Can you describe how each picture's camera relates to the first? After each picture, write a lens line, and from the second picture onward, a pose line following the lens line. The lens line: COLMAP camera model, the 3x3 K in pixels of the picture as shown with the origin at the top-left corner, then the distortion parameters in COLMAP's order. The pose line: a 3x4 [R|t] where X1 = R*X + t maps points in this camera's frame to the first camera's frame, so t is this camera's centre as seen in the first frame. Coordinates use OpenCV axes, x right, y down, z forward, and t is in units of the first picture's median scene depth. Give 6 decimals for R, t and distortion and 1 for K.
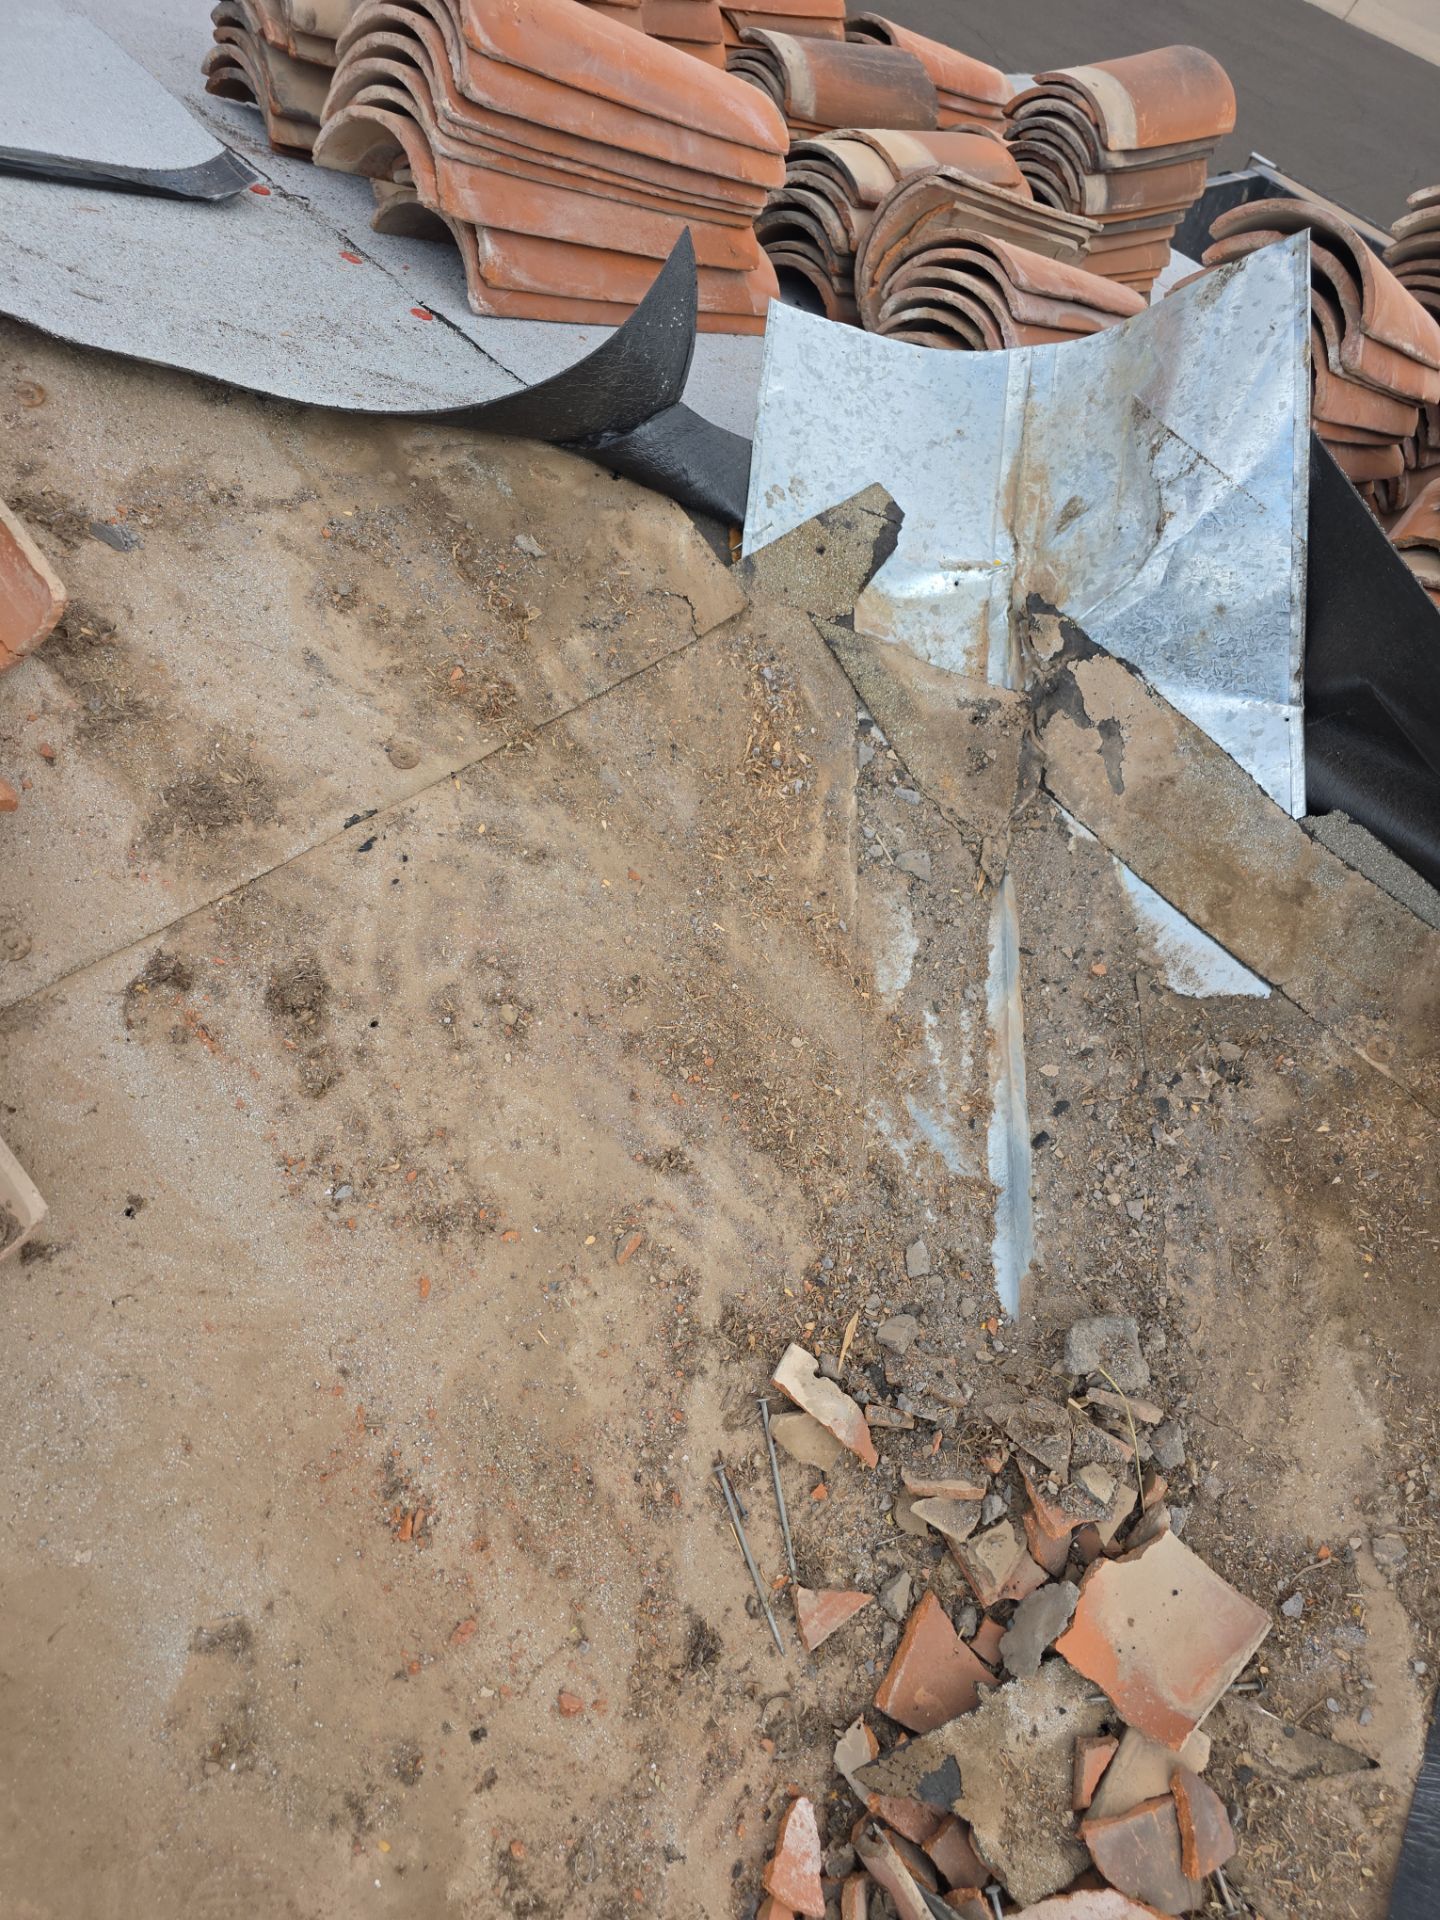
lens RADIAL K [[1213.2, 0, 720.0], [0, 1213.2, 960.0], [0, 0, 1]] dist [0.050318, -0.043187]
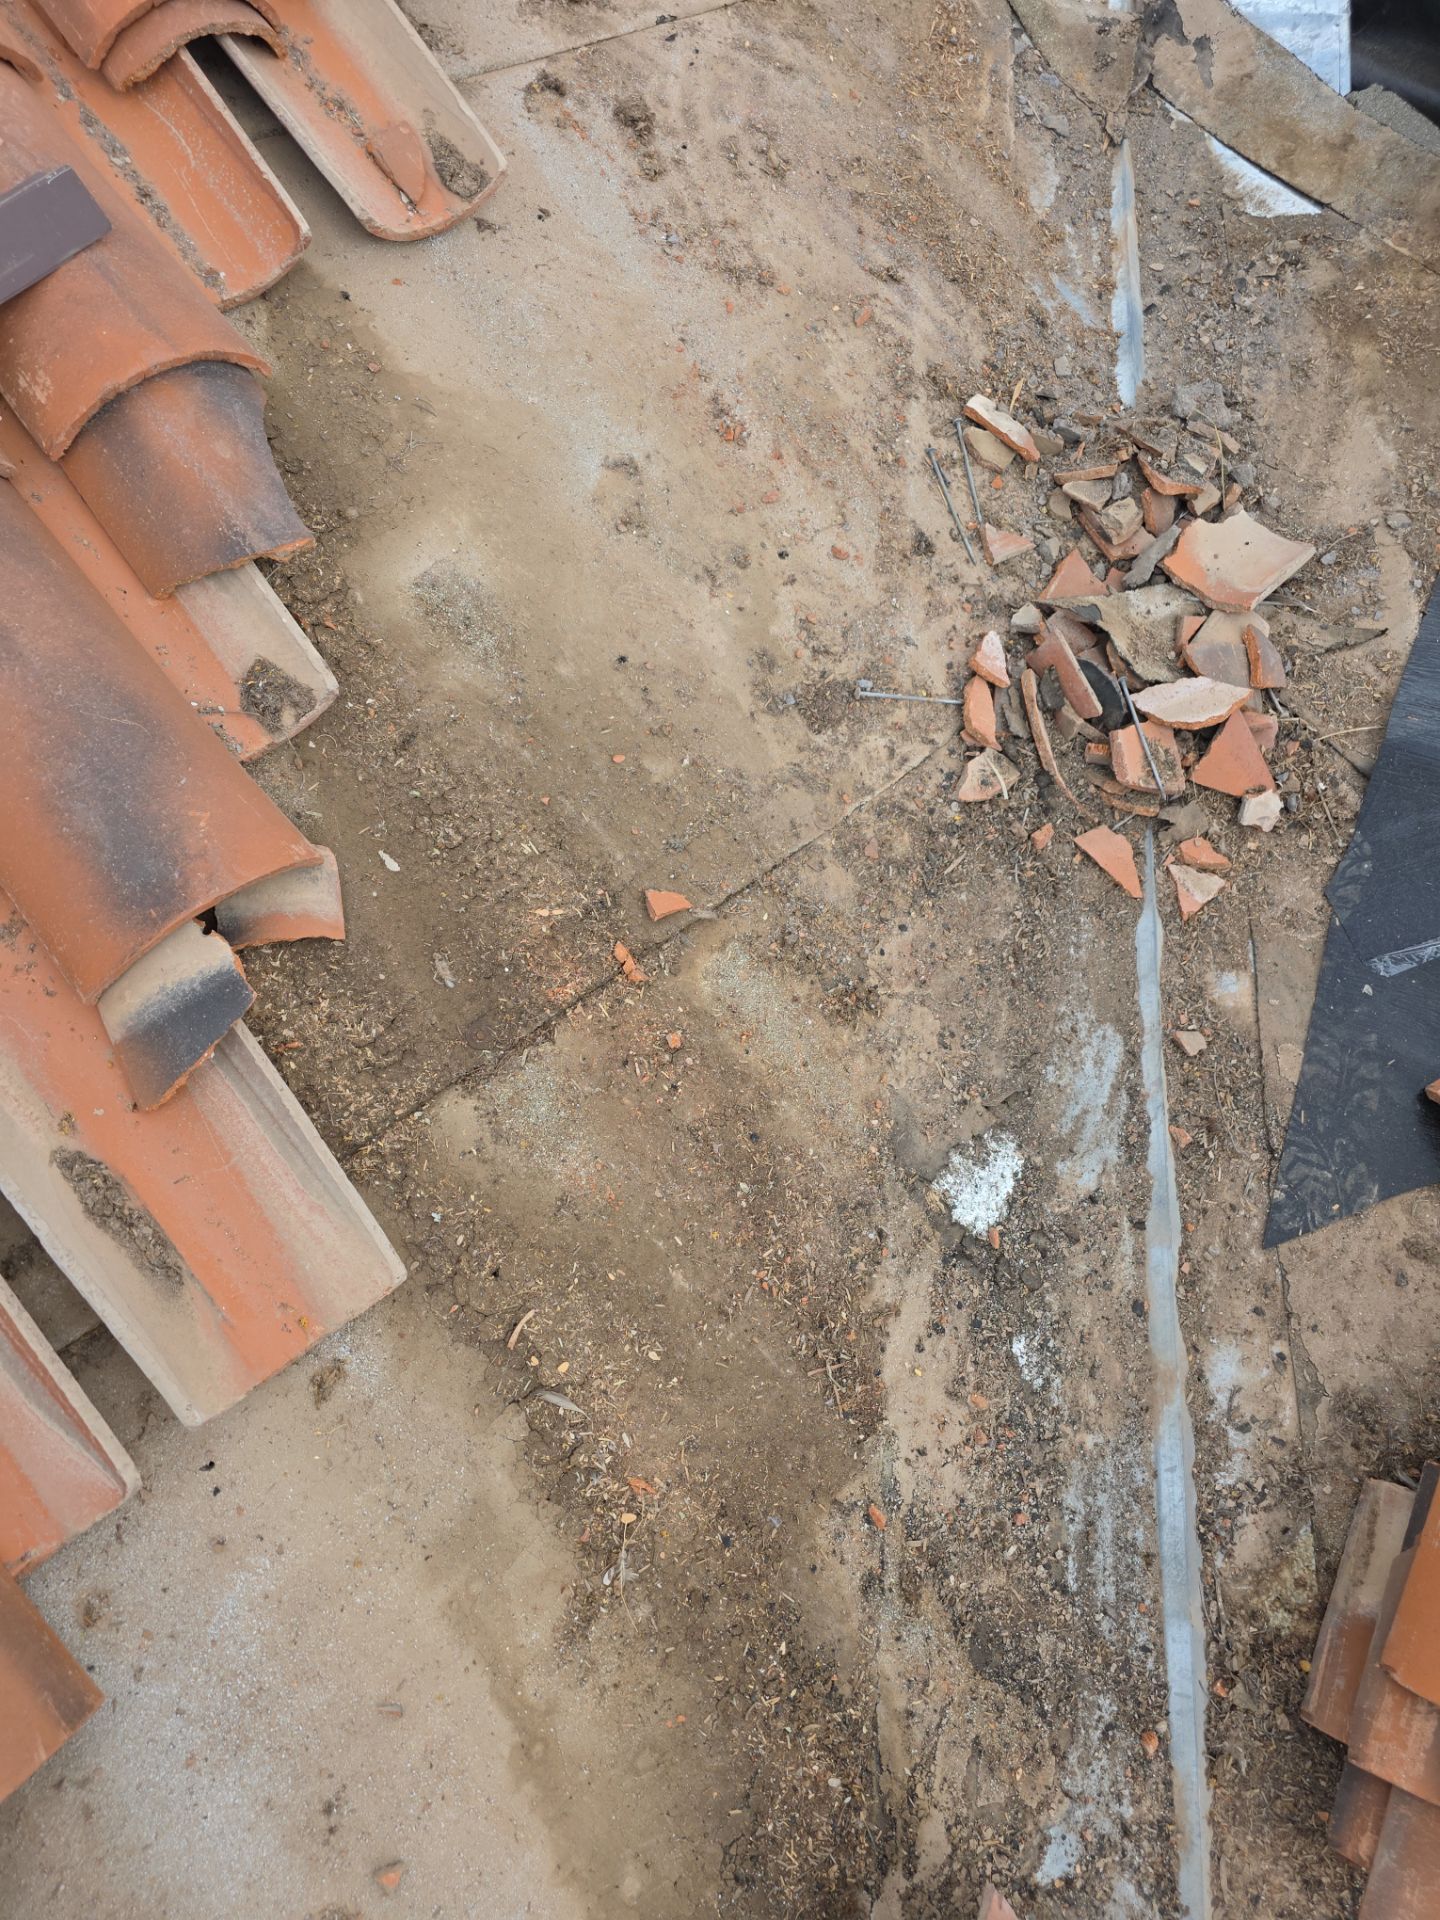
lens RADIAL K [[1213.2, 0, 720.0], [0, 1213.2, 960.0], [0, 0, 1]] dist [0.050318, -0.043187]
pose [[0.999932, 0.006083, -0.009949, -0.220327], [-0.005717, 0.999323, 0.036335, 0.923453], [0.010163, -0.036275, 0.999290, -0.441245]]
